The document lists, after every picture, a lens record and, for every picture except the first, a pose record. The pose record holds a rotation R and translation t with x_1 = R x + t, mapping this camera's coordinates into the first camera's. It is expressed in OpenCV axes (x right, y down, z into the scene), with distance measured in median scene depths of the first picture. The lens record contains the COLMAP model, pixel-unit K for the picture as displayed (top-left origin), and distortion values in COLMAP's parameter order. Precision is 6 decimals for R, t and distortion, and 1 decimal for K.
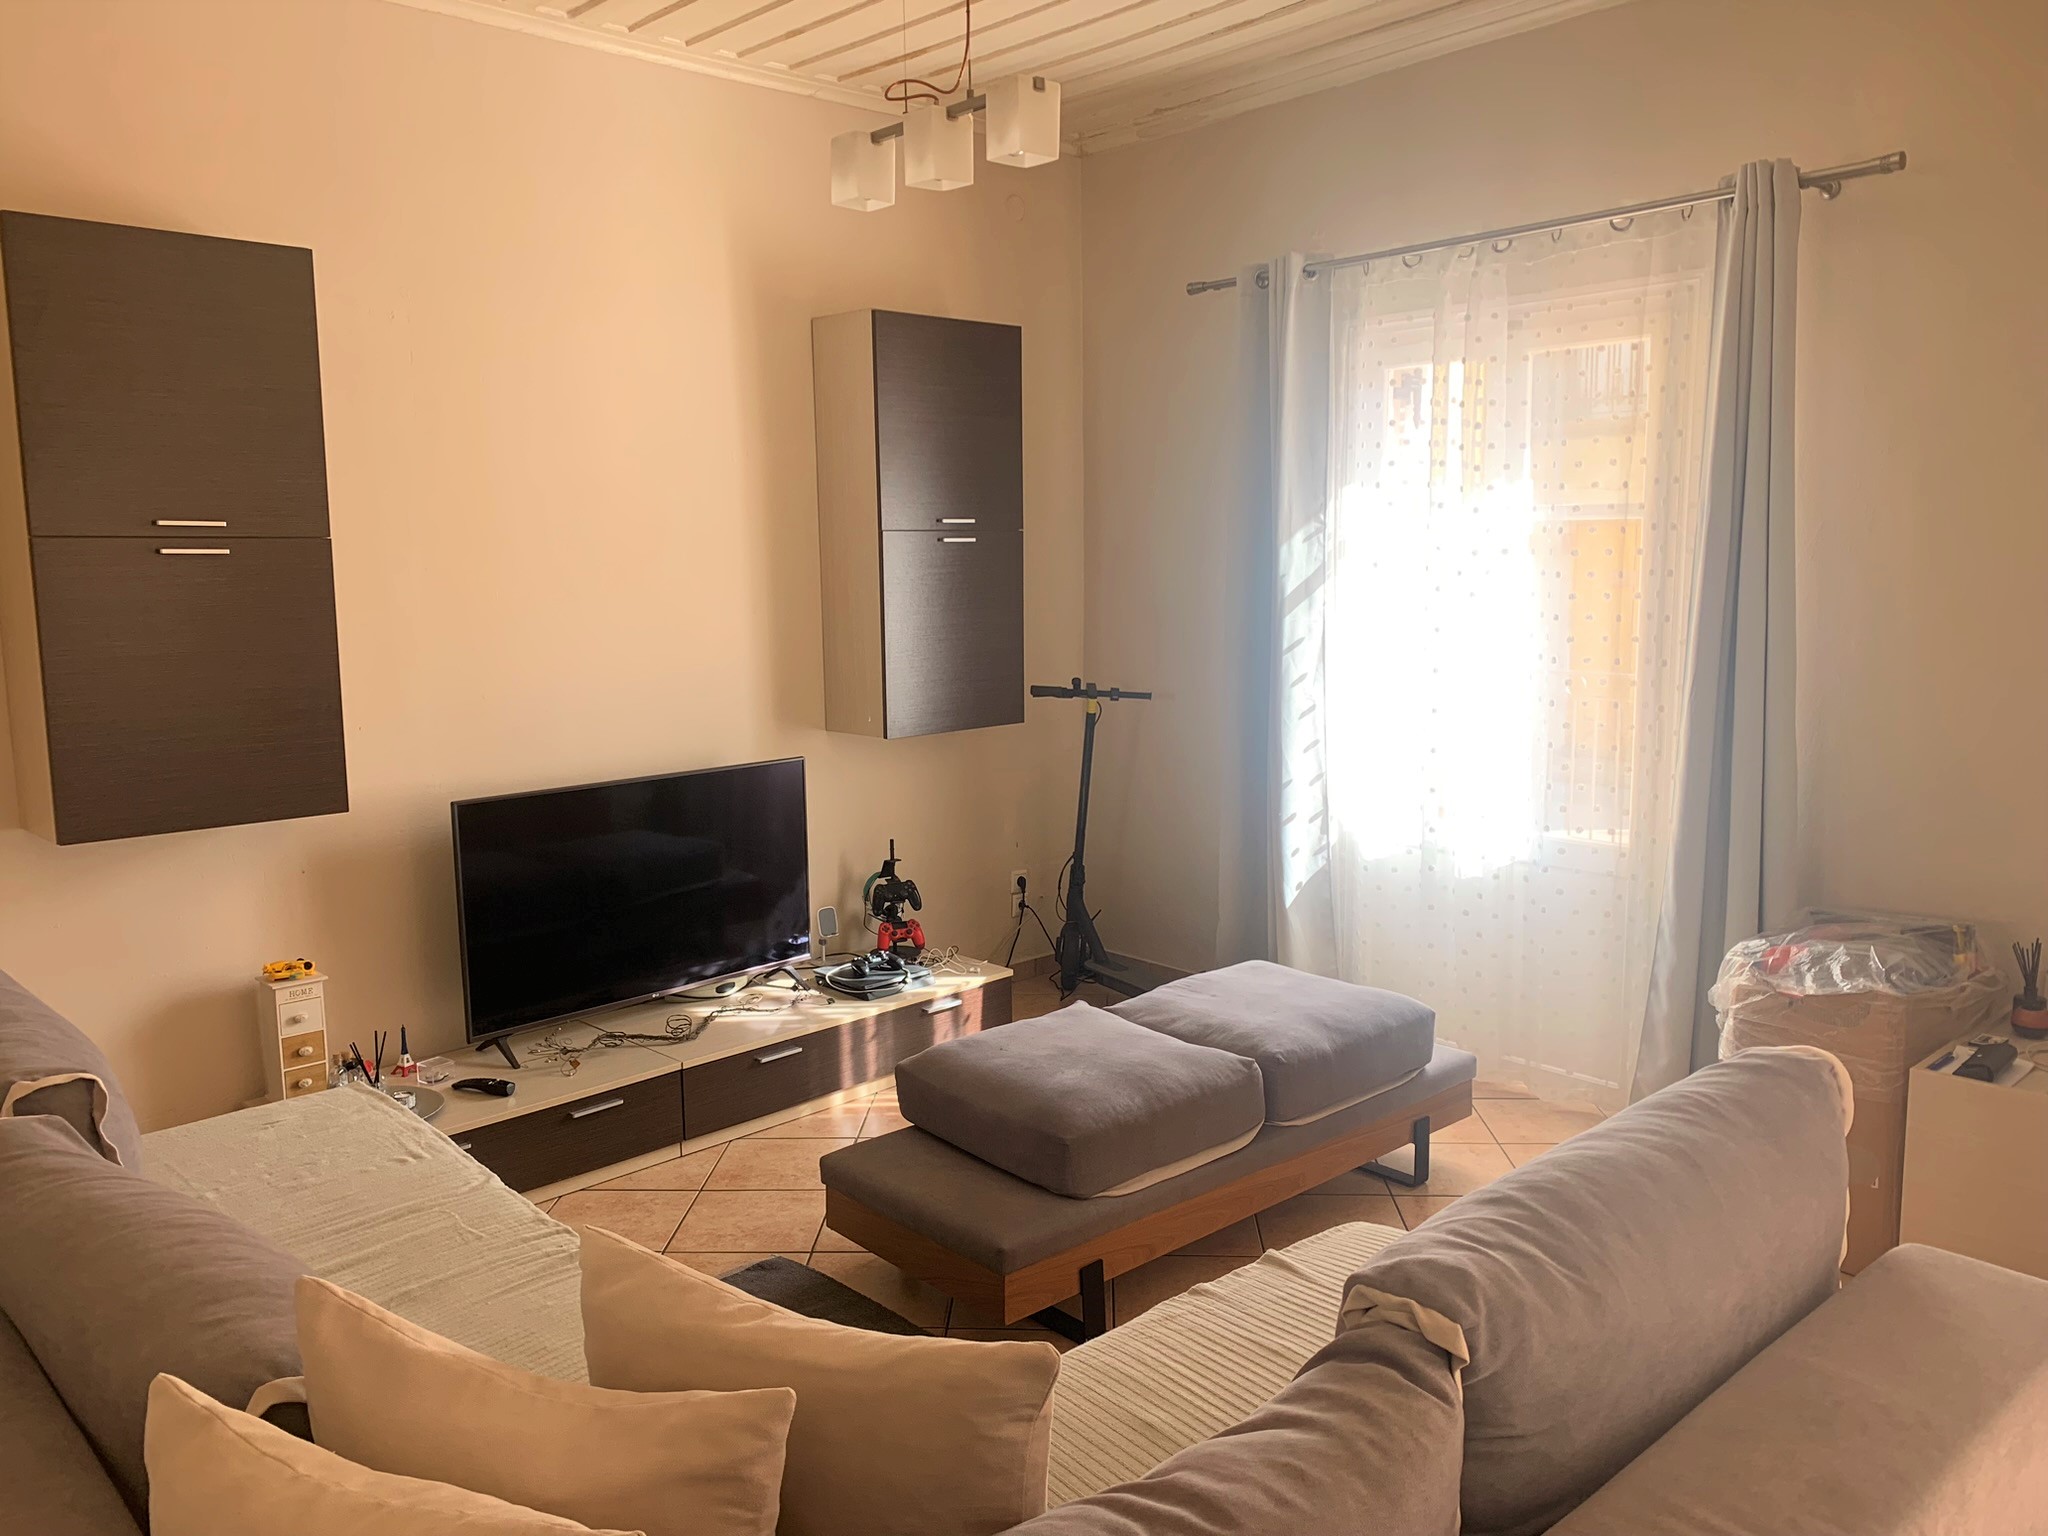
lens RADIAL K [[1572.5, 0, 1029.2], [0, 1572.5, 754.5], [0, 0, 1]] dist [0.017136, -0.008354]
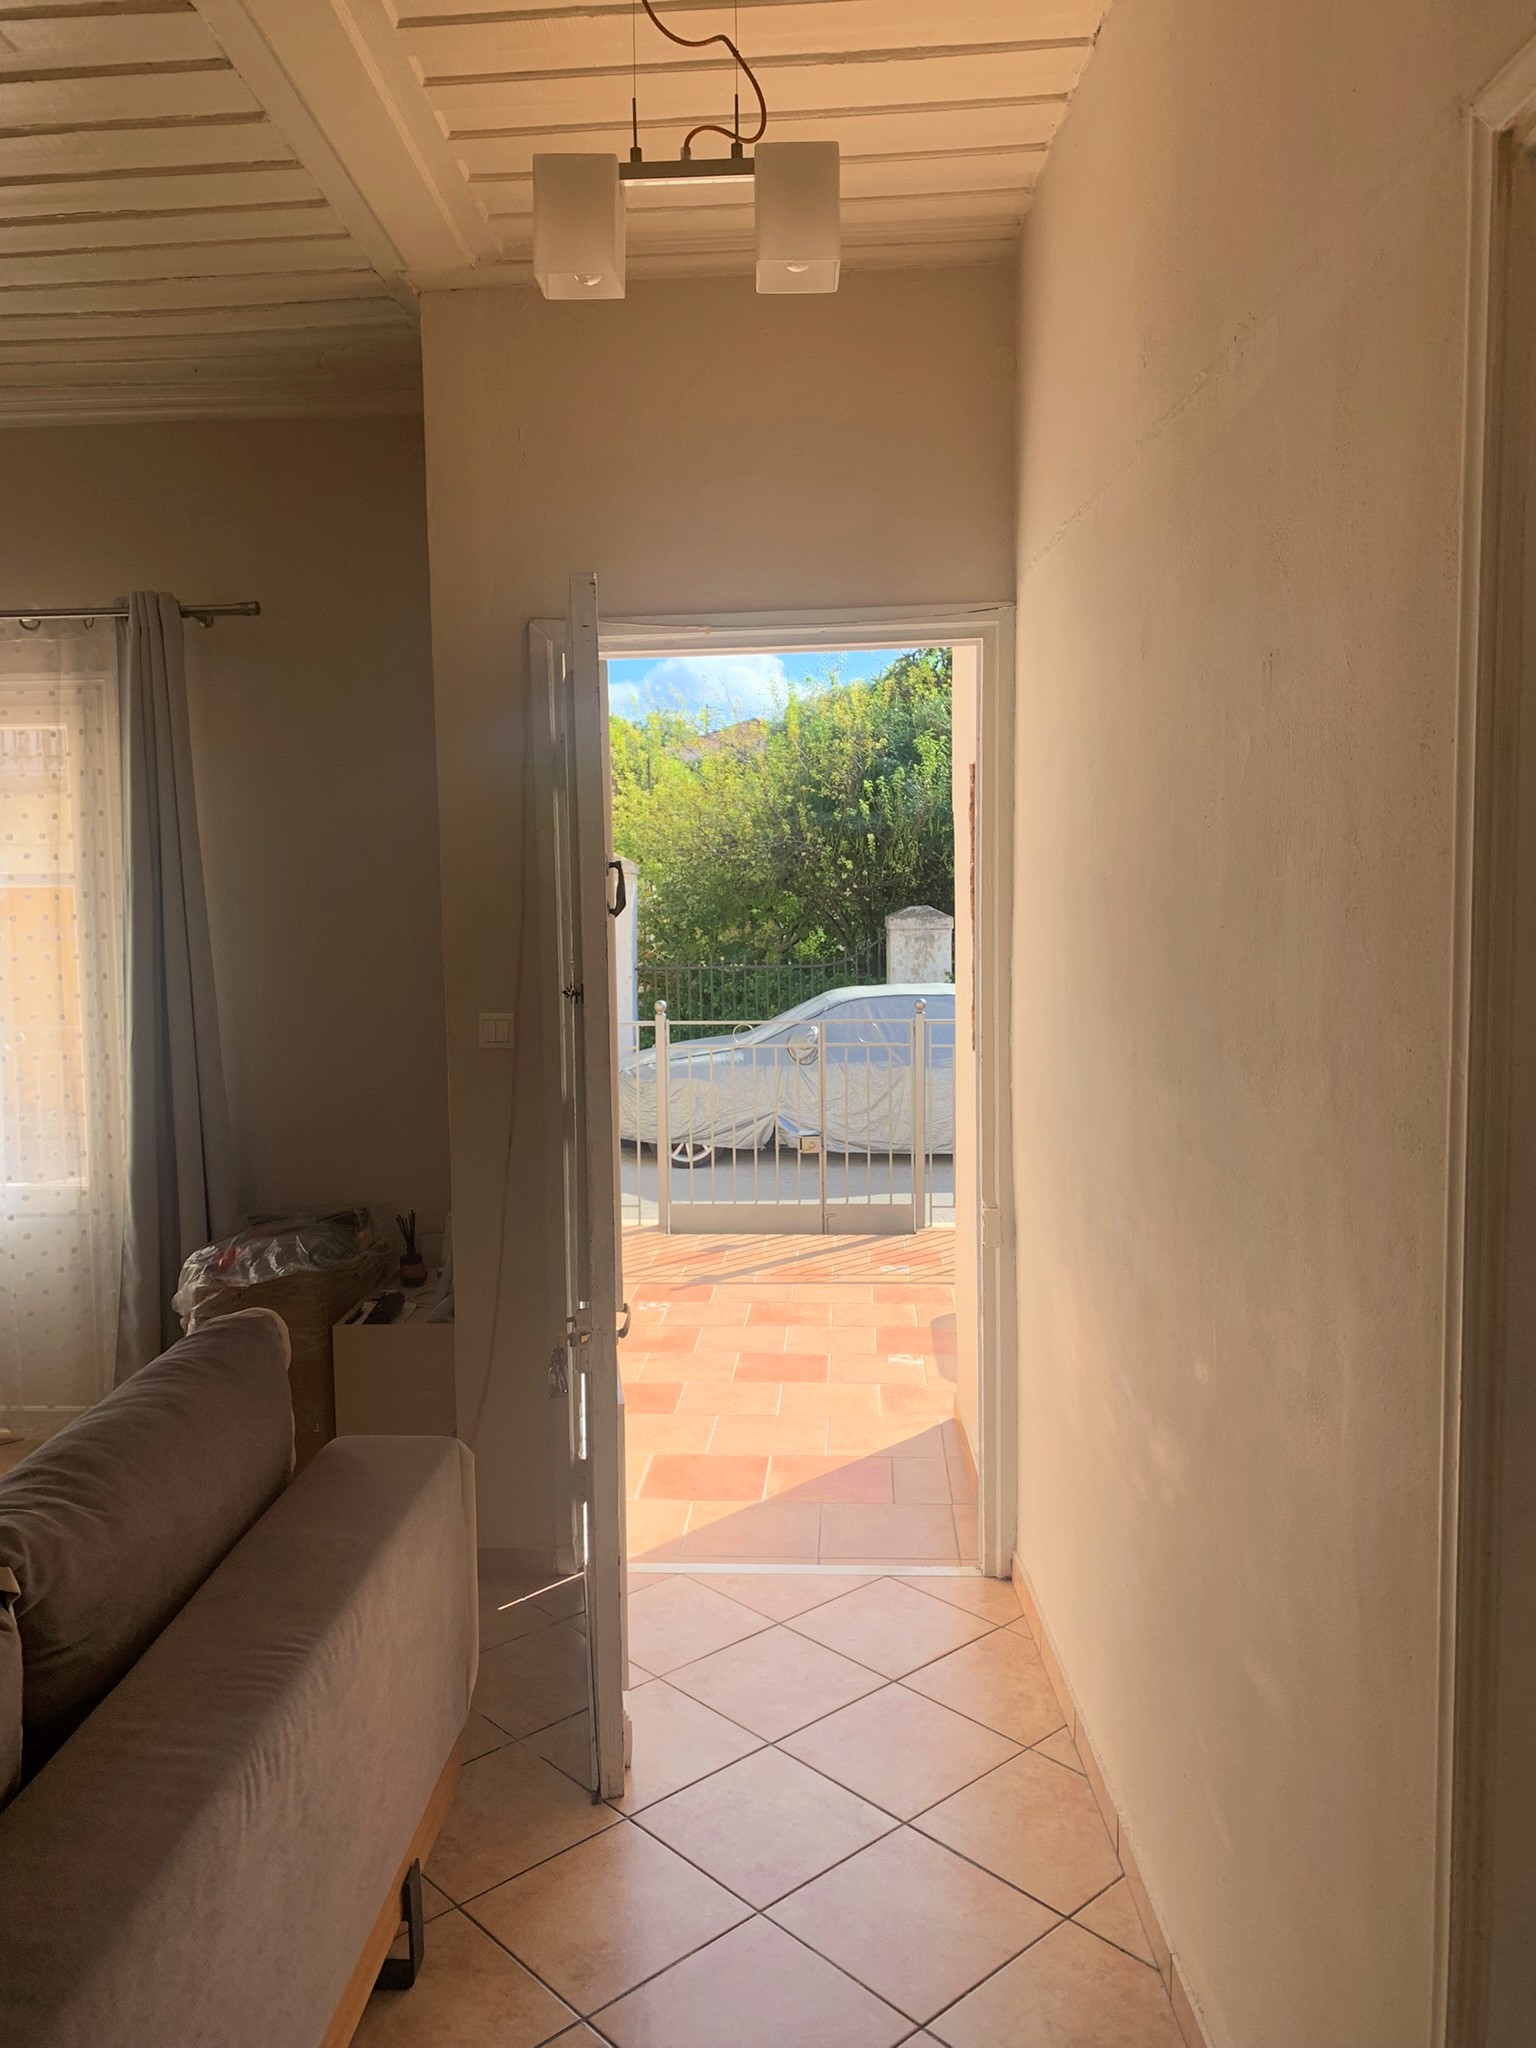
lens RADIAL K [[1708.4, 0, 768.0], [0, 1708.4, 1024.0], [0, 0, 1]] dist [0.014237, -0.009860]
pose [[0.720172, -0.063251, 0.690907, -0.109824], [0.098040, 0.995121, -0.011092, 0.008170], [-0.686834, 0.075724, 0.722859, -0.222860]]
